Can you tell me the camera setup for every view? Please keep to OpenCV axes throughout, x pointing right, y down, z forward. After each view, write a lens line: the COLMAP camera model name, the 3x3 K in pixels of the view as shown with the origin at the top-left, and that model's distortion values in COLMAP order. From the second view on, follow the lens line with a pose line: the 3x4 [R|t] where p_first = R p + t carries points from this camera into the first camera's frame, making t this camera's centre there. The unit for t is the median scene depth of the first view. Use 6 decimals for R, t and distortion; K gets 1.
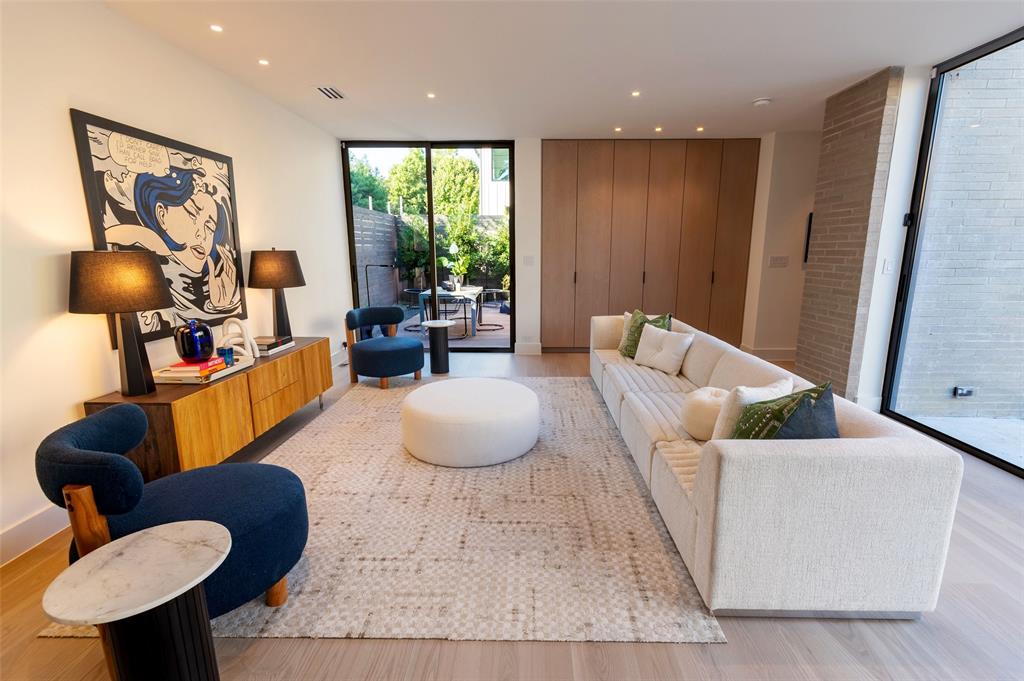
lens RADIAL K [[456.3, 0, 512.0], [0, 456.3, 340.5], [0, 0, 1]] dist [0.002786, 0.000362]
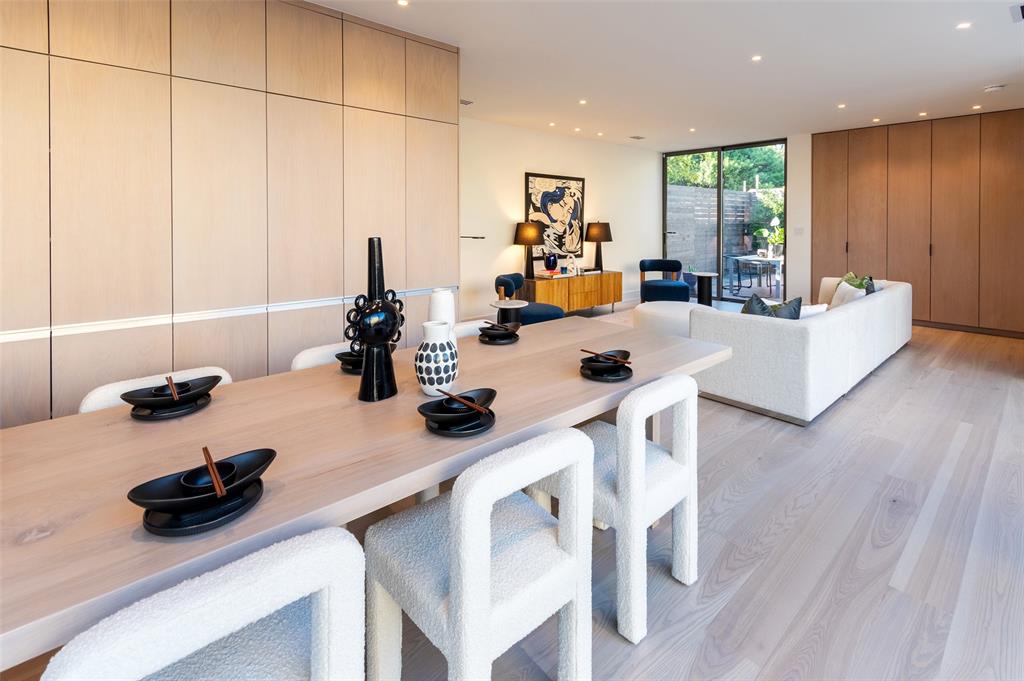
lens RADIAL K [[454.0, 0, 514.0], [0, 454.0, 227.3], [0, 0, 1]] dist [0.000618, 0.000033]
pose [[0.667761, 0.008970, -0.744322, 0.746004], [-0.146368, 0.981989, -0.119478, 0.114172], [0.729844, 0.188727, 0.657046, -0.568993]]
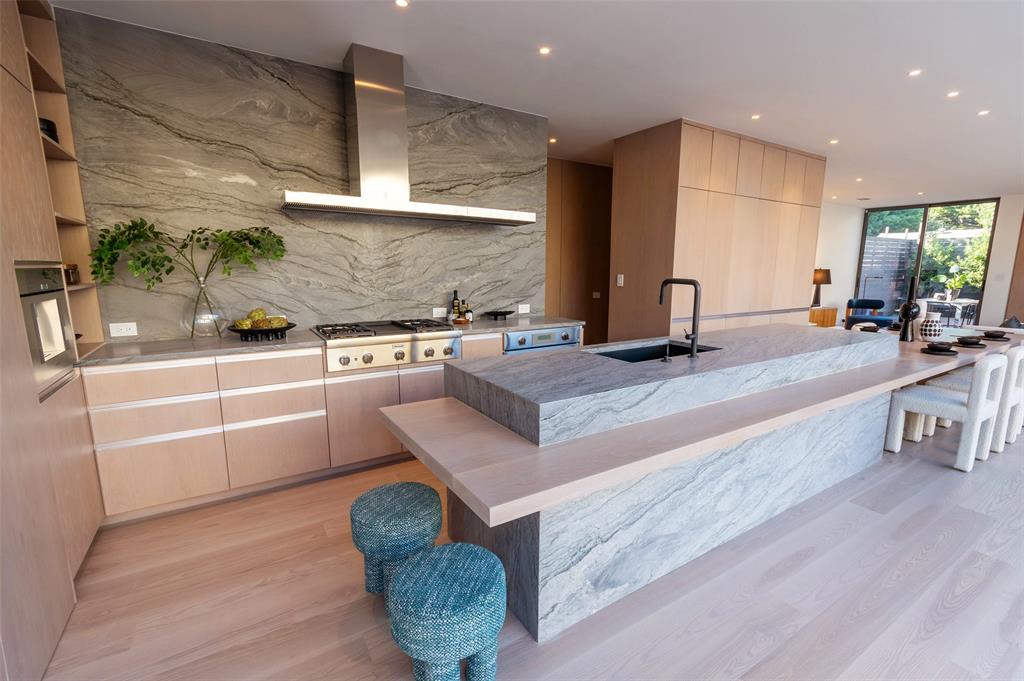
lens RADIAL K [[452.7, 0, 516.3], [0, 452.7, 346.4], [0, 0, 1]] dist [-0.000640, -0.000394]
pose [[0.553863, 0.147144, -0.819503, 0.705132], [-0.167848, 0.983785, 0.063201, 0.374354], [0.815514, 0.102547, 0.569580, -1.884053]]
